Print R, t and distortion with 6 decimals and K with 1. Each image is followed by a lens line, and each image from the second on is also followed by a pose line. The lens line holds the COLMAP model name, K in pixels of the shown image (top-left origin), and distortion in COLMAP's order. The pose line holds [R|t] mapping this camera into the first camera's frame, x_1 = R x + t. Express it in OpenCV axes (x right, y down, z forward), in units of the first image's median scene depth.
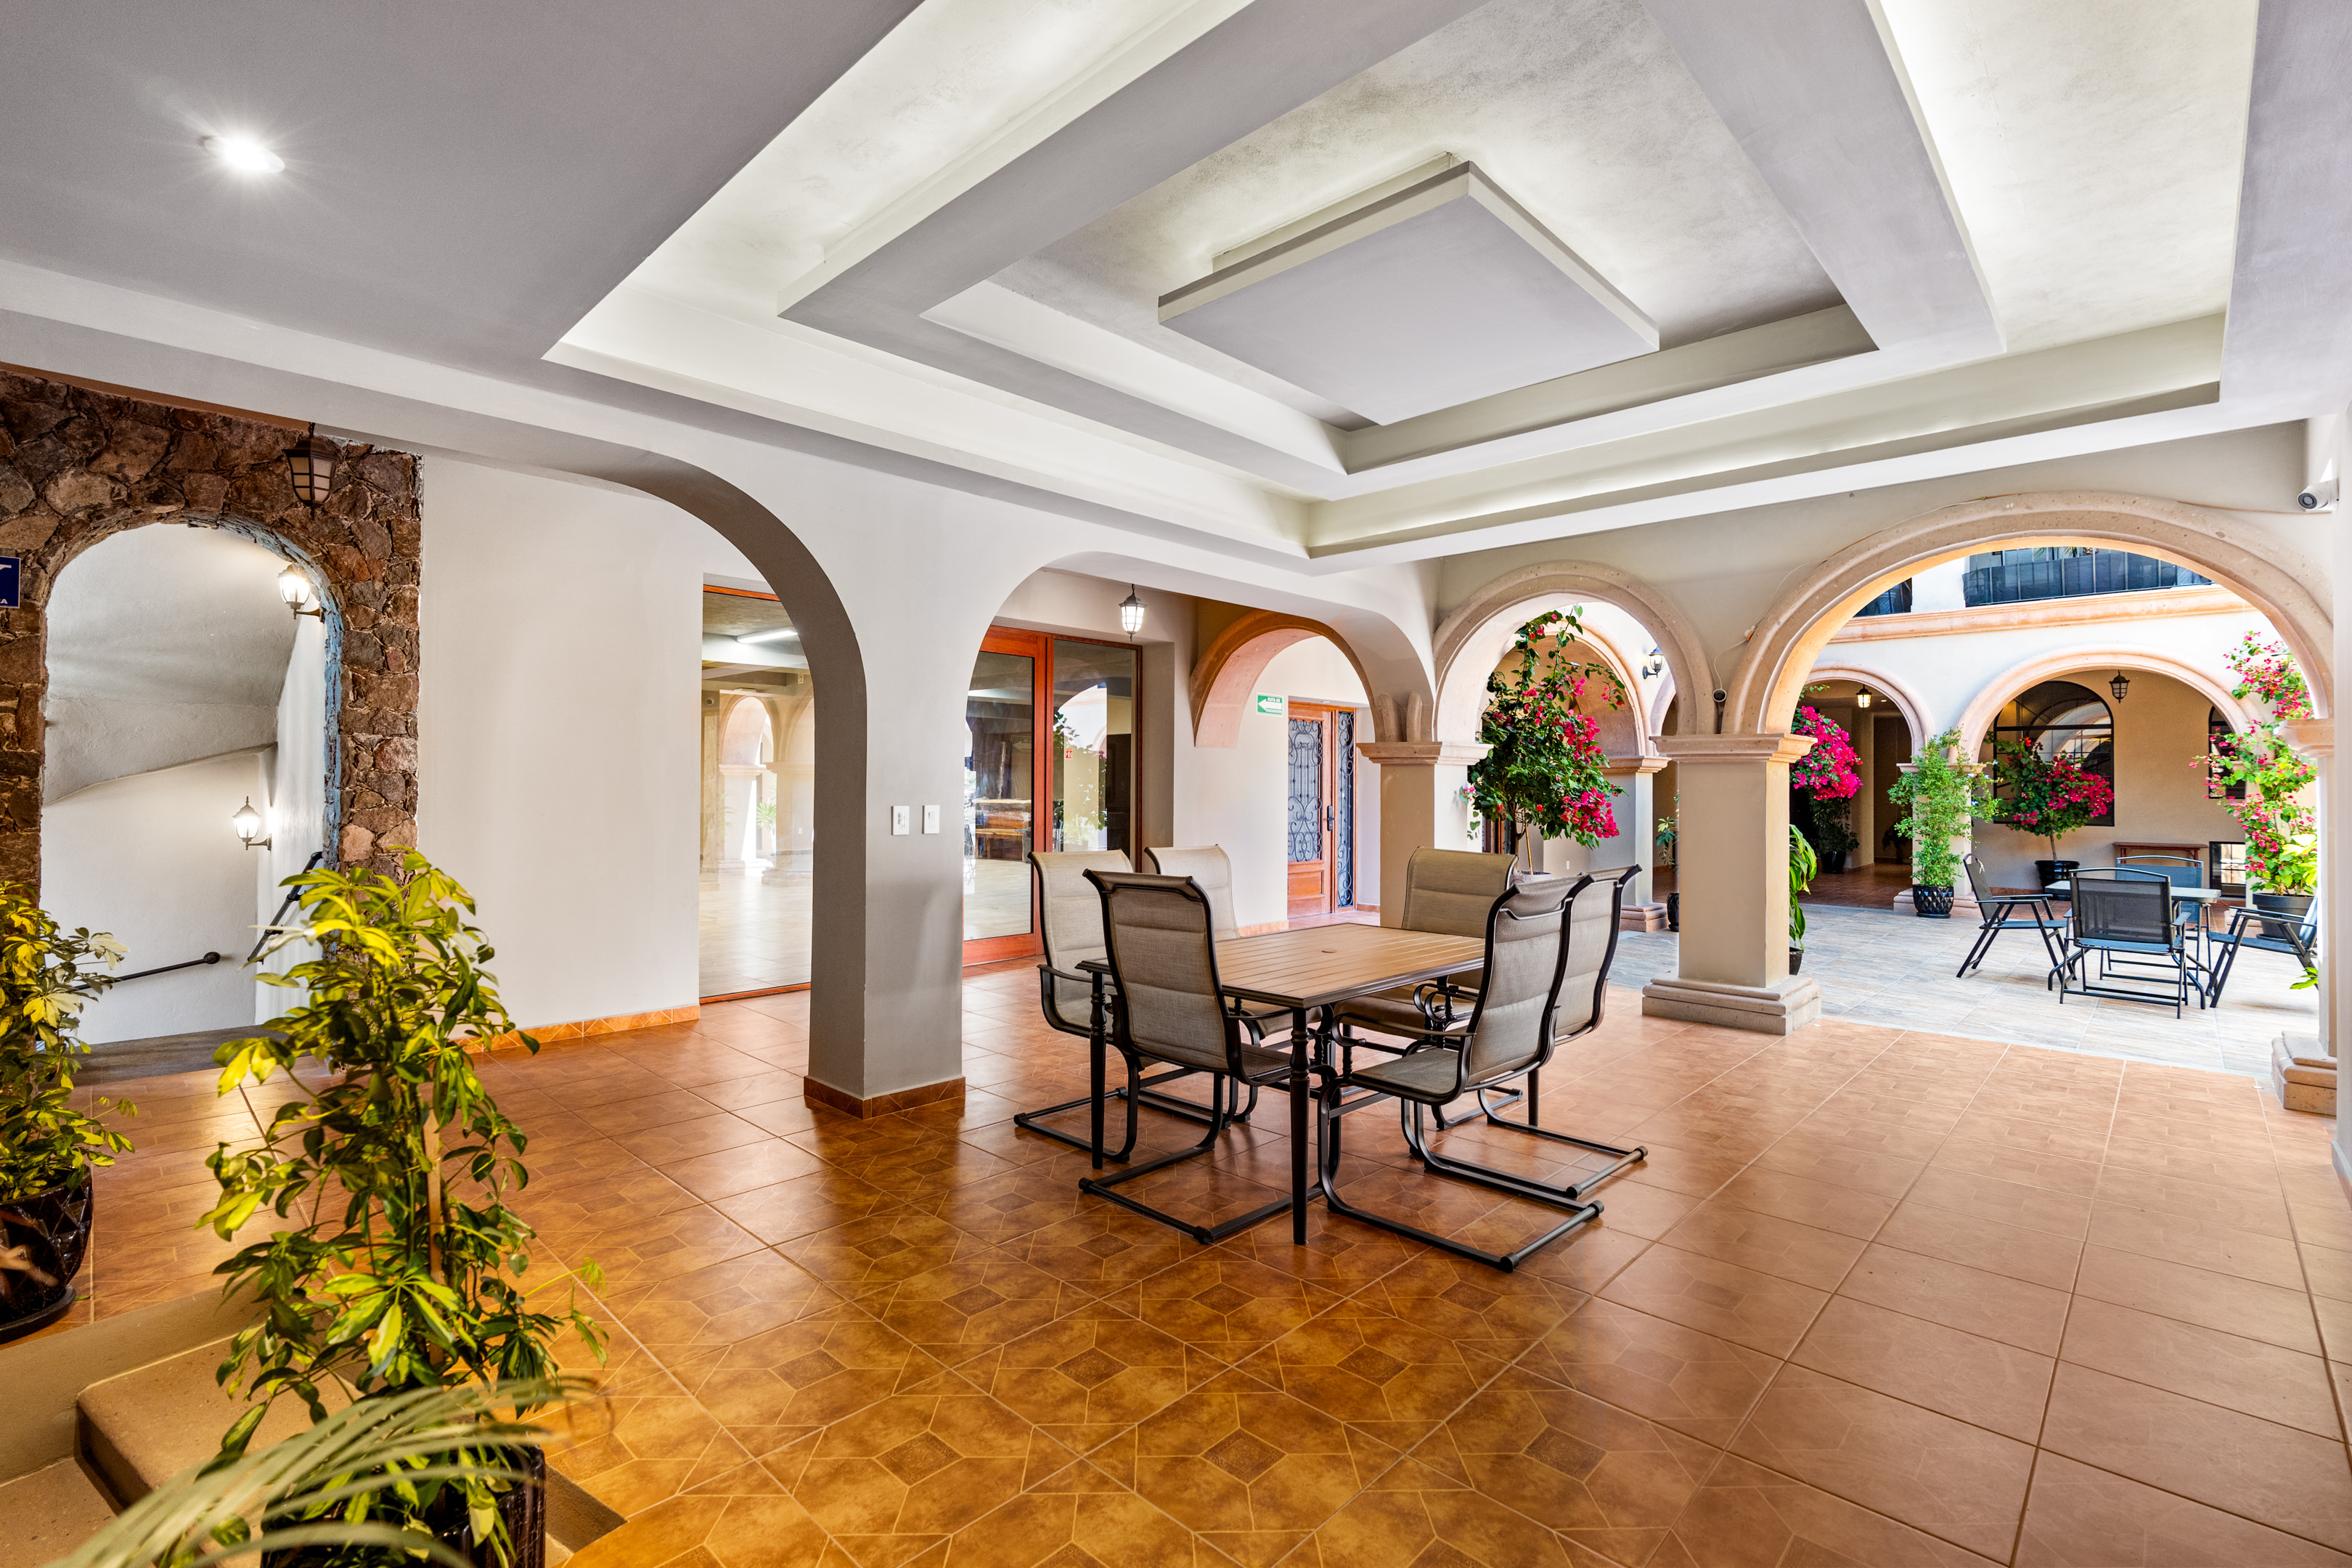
lens RADIAL K [[1059.4, 0, 1179.3], [0, 1059.4, 777.8], [0, 0, 1]] dist [-0.003681, 0.000827]
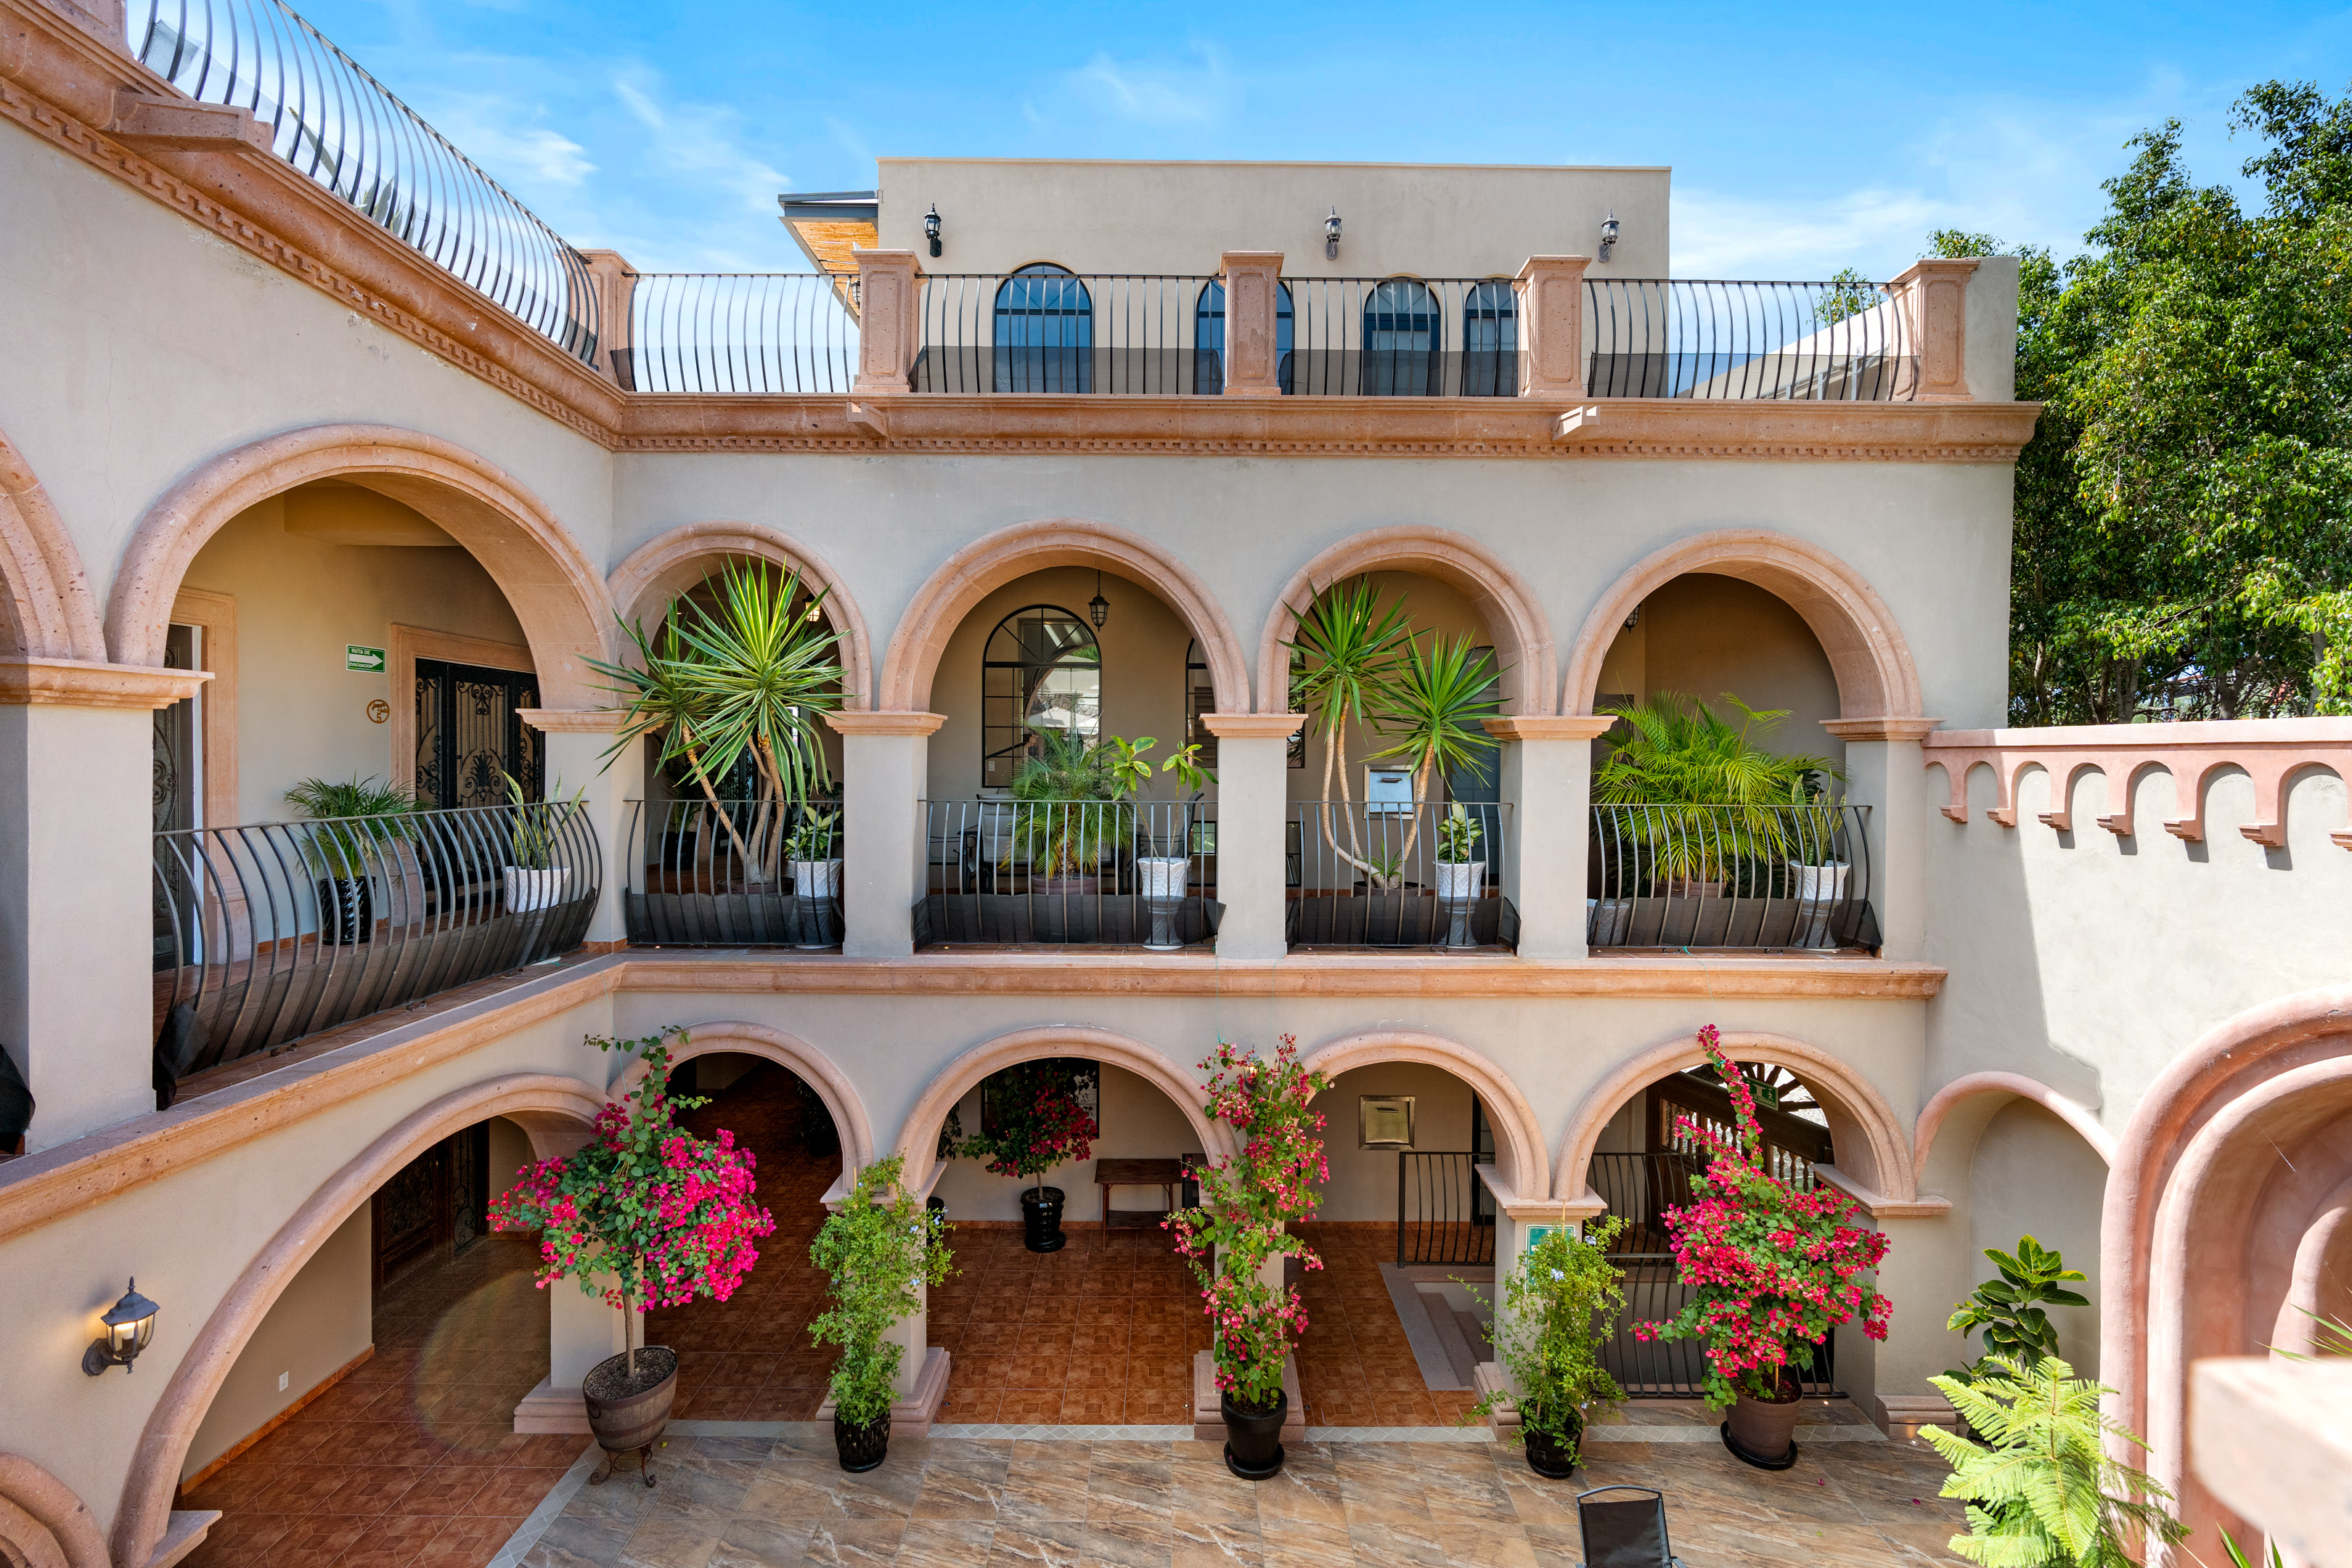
lens RADIAL K [[1059.4, 0, 1179.3], [0, 1059.4, 777.8], [0, 0, 1]] dist [-0.003681, 0.000827]
pose [[0.721860, -0.008304, 0.691989, 0.414880], [-0.010436, 0.999684, 0.022883, -0.285132], [-0.691960, -0.023740, 0.721545, 0.424018]]
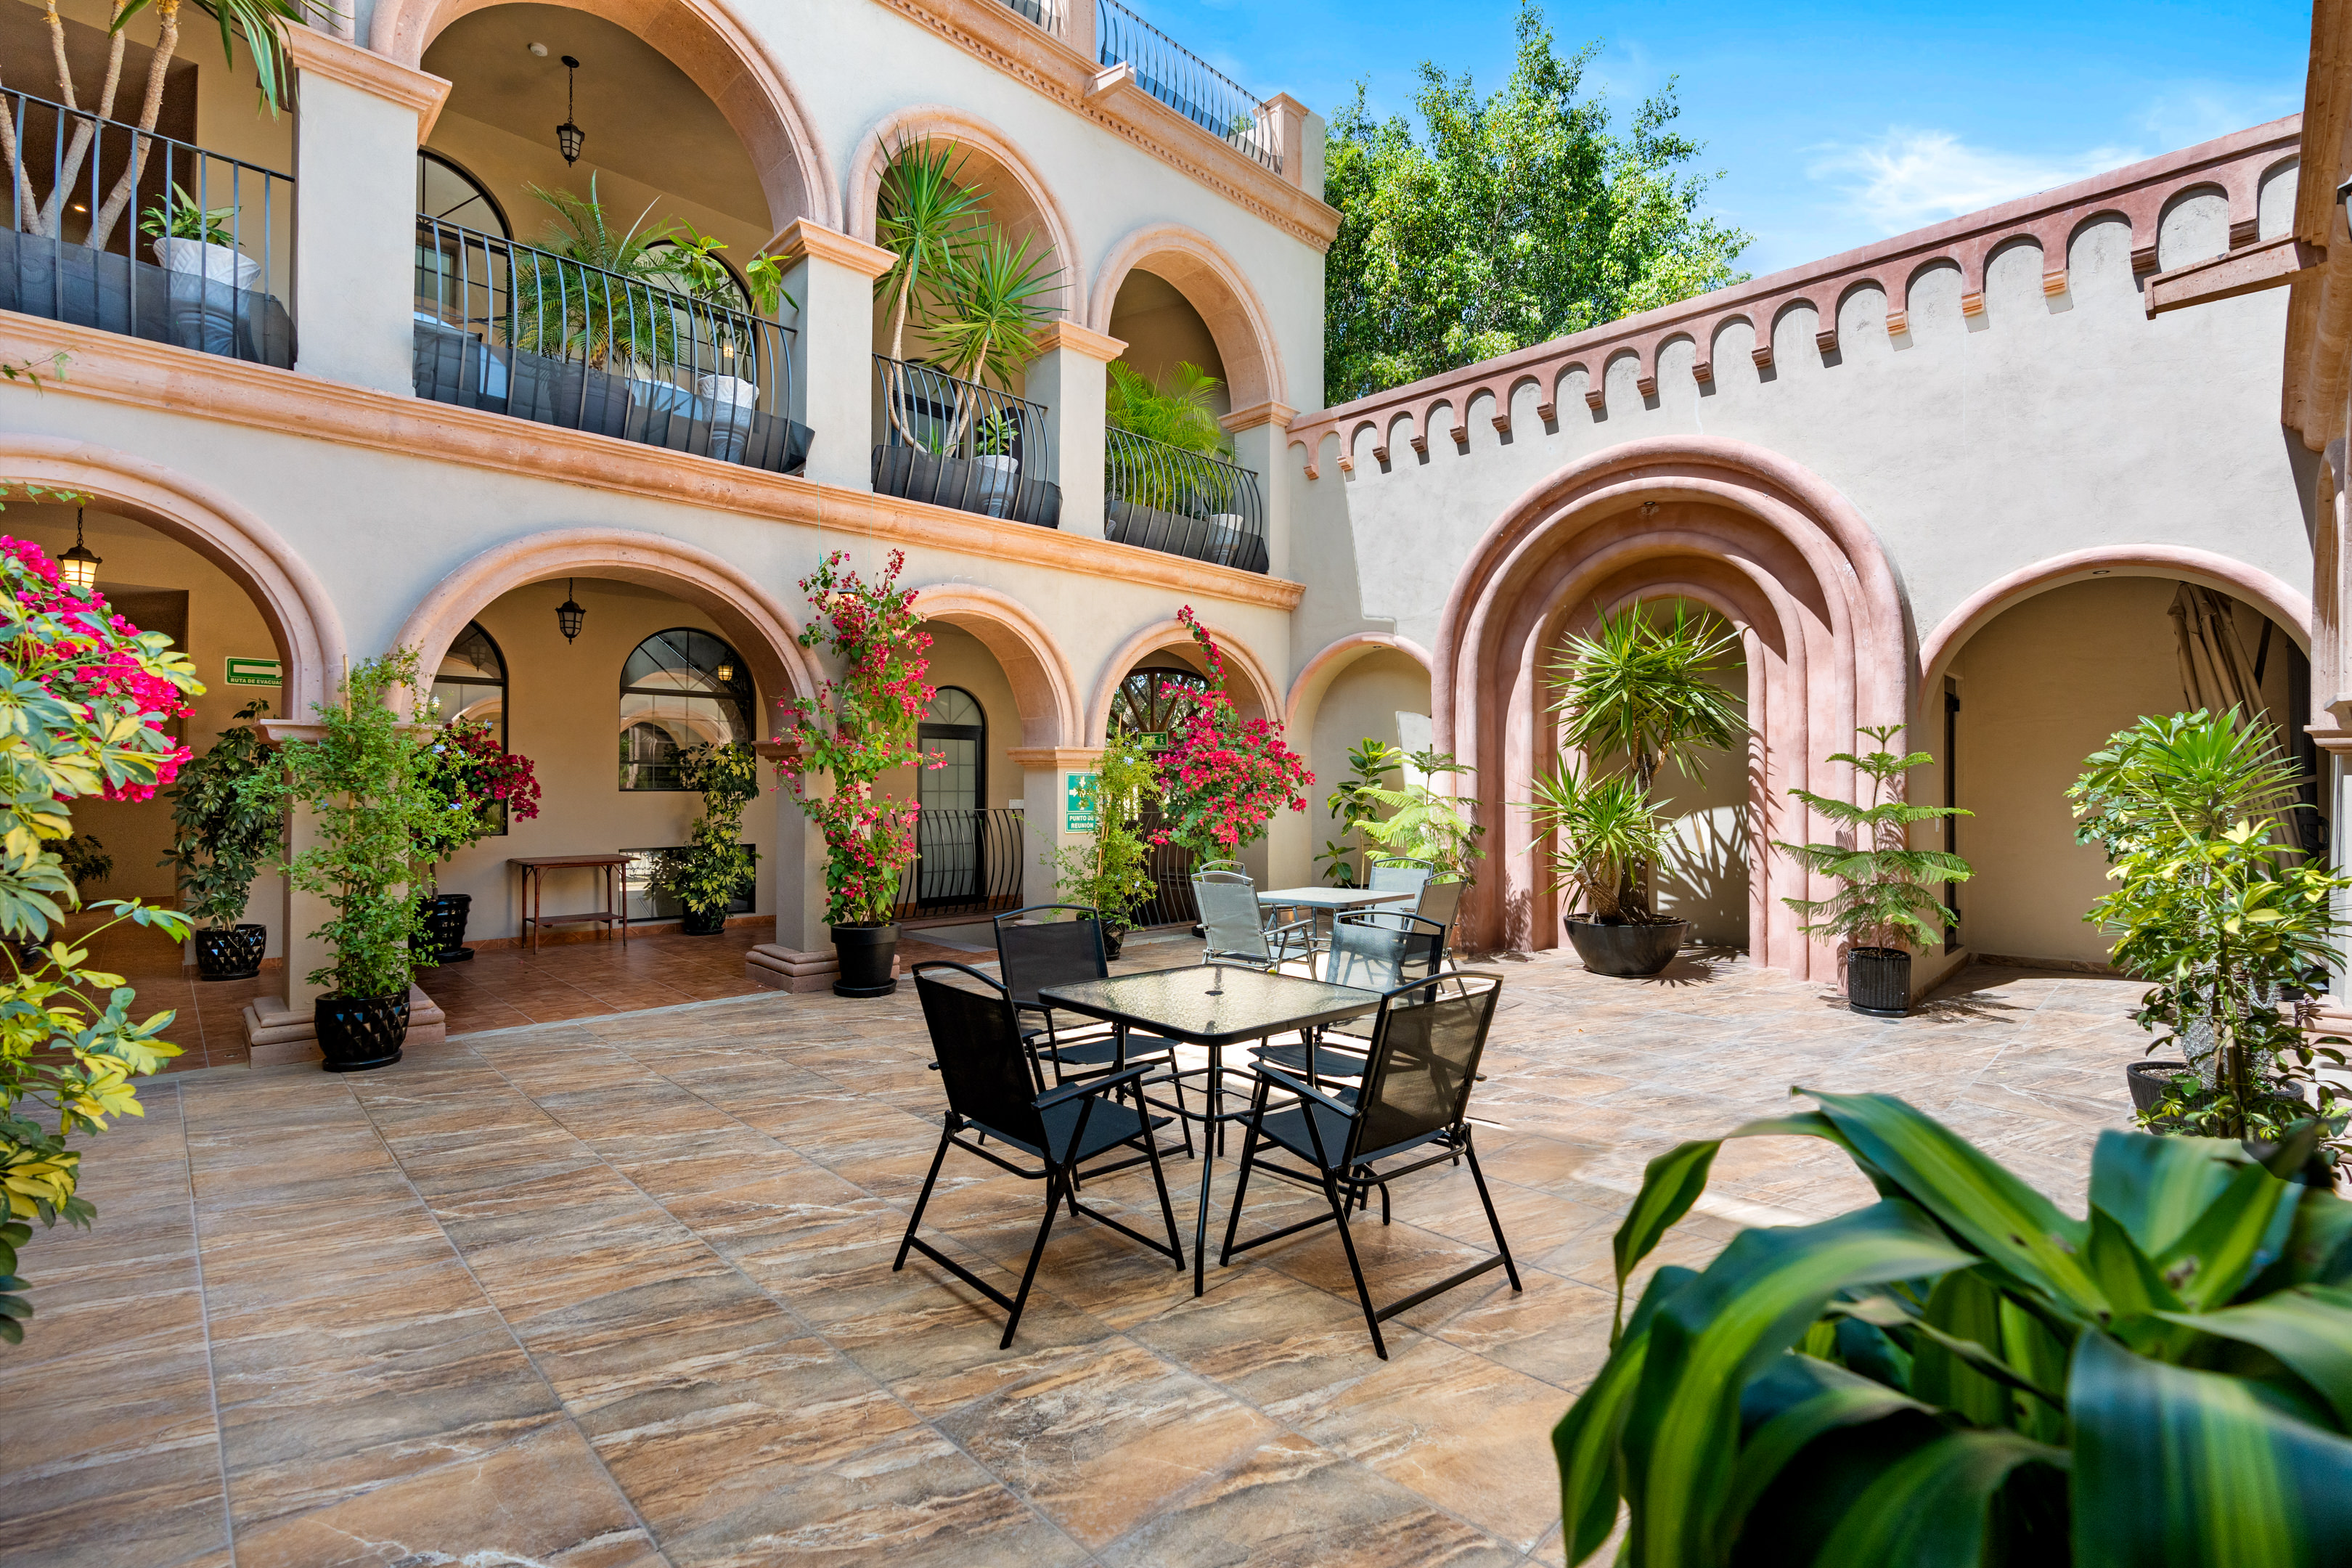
lens RADIAL K [[1059.4, 0, 1179.3], [0, 1059.4, 777.8], [0, 0, 1]] dist [-0.003681, 0.000827]
pose [[0.034872, 0.001046, 0.999391, 0.274422], [-0.014158, 0.999900, -0.000553, 0.005824], [-0.999291, -0.014131, 0.034883, 0.632671]]
